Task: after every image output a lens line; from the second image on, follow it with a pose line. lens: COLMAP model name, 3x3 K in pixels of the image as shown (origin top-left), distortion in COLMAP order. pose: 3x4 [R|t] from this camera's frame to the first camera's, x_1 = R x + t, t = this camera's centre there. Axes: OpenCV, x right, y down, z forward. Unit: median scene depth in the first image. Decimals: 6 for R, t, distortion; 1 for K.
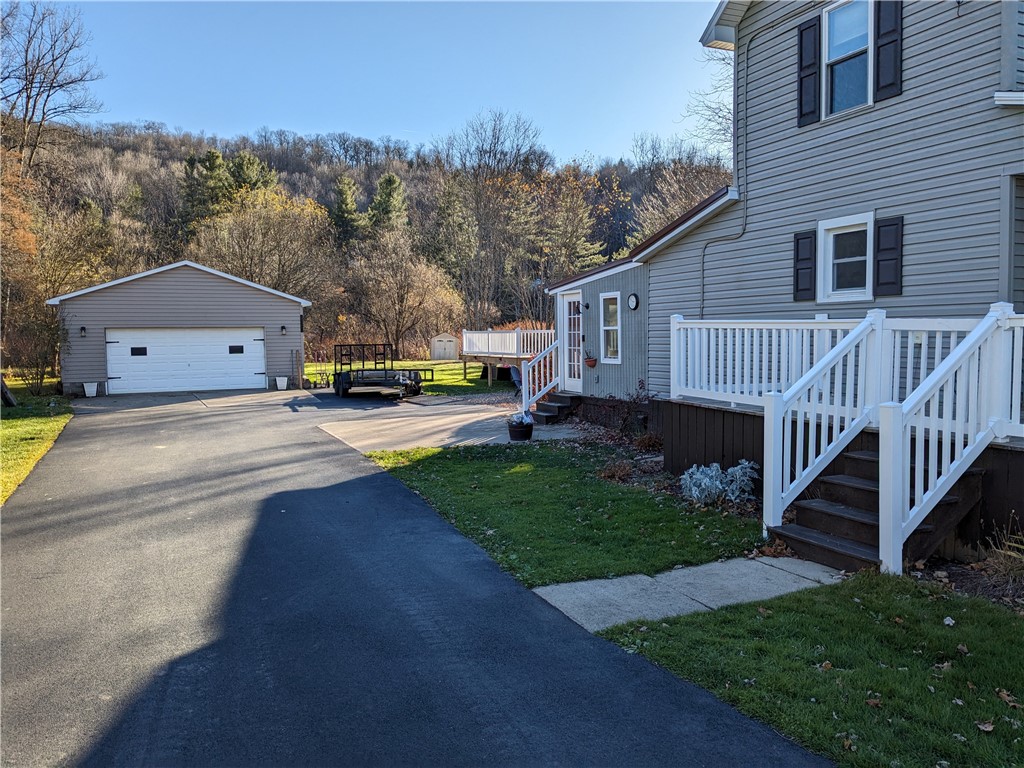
lens RADIAL K [[819.4, 0, 502.5], [0, 819.4, 362.6], [0, 0, 1]] dist [0.073427, -0.096096]
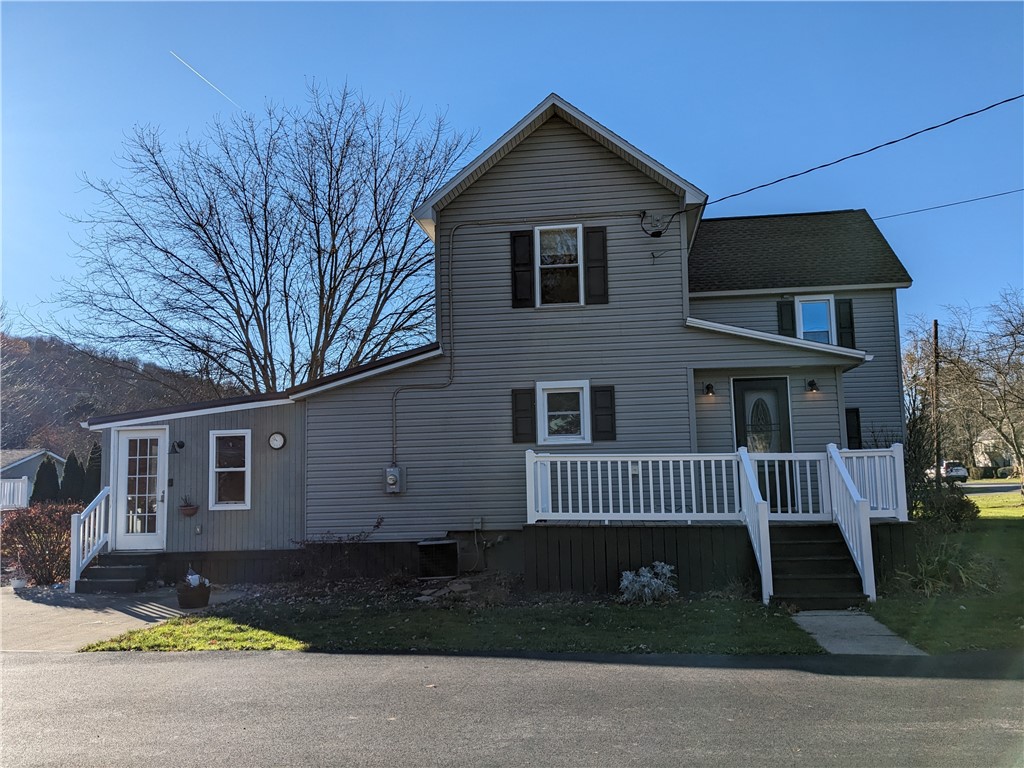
lens RADIAL K [[819.4, 0, 511.9], [0, 819.4, 384.3], [0, 0, 1]] dist [0.073427, -0.096096]
pose [[0.485908, 0.095959, 0.868726, -1.193634], [0.050628, 0.989195, -0.137584, 0.012095], [-0.872542, 0.110835, 0.475800, 0.670761]]
